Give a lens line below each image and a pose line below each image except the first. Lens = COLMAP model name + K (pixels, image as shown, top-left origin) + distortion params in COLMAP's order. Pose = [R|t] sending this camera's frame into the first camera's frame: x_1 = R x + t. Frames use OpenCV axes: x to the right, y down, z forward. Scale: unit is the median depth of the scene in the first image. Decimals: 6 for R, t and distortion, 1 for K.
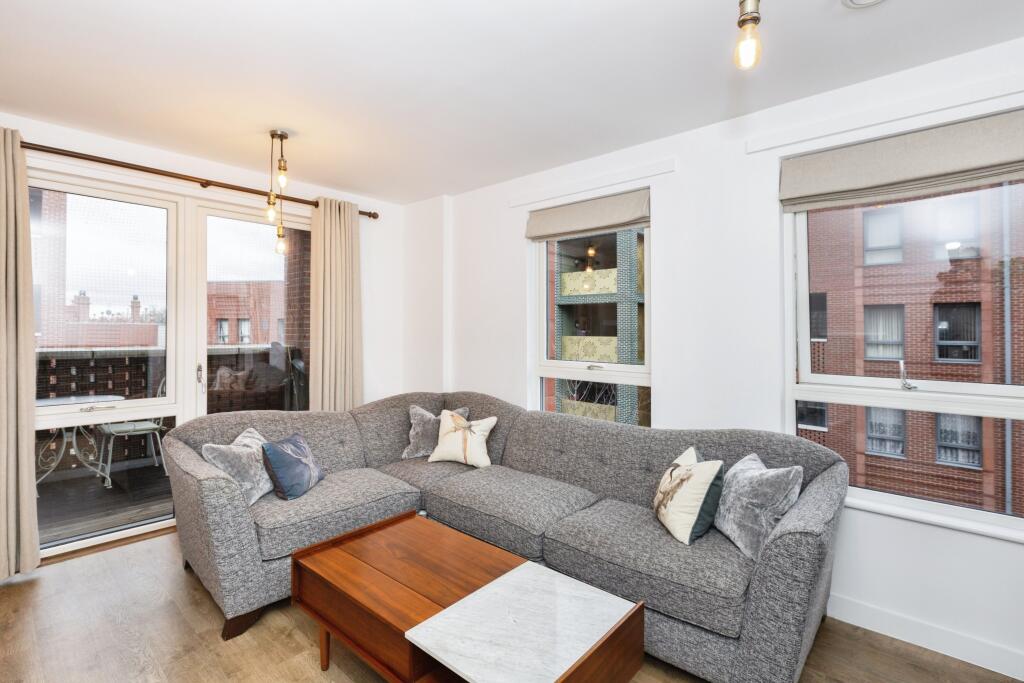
lens RADIAL K [[467.8, 0, 513.7], [0, 467.8, 333.5], [0, 0, 1]] dist [0.001251, 0.000008]
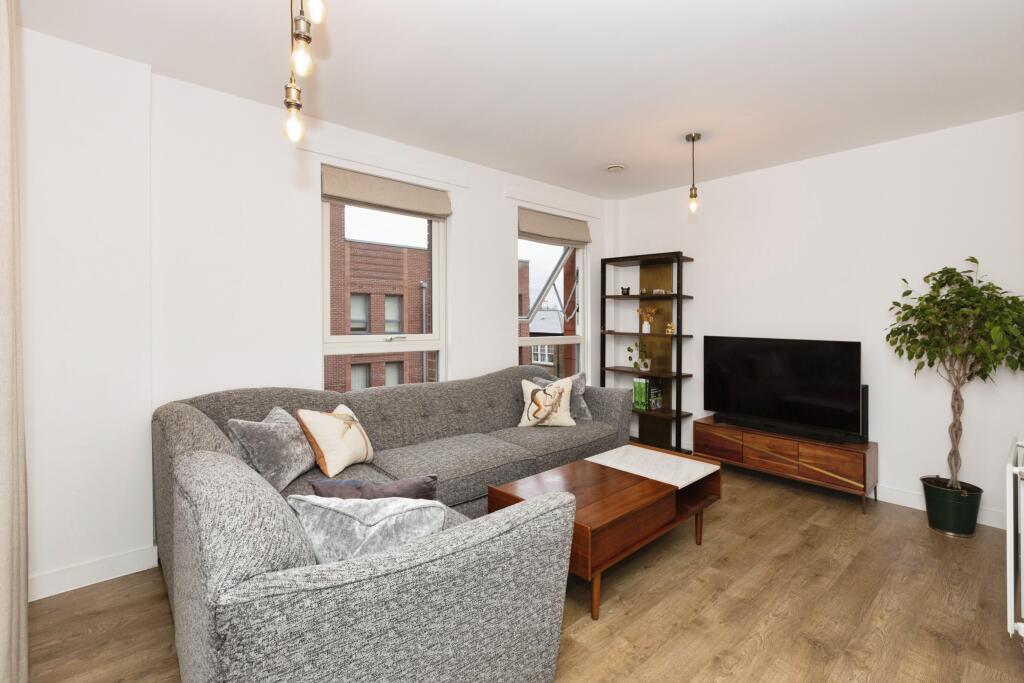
lens RADIAL K [[467.8, 0, 513.7], [0, 467.8, 333.5], [0, 0, 1]] dist [0.001251, 0.000008]
pose [[0.113628, -0.049909, 0.992269, -0.942212], [-0.007831, 0.998661, 0.051127, 0.003149], [-0.993493, -0.013580, 0.113085, 0.672781]]
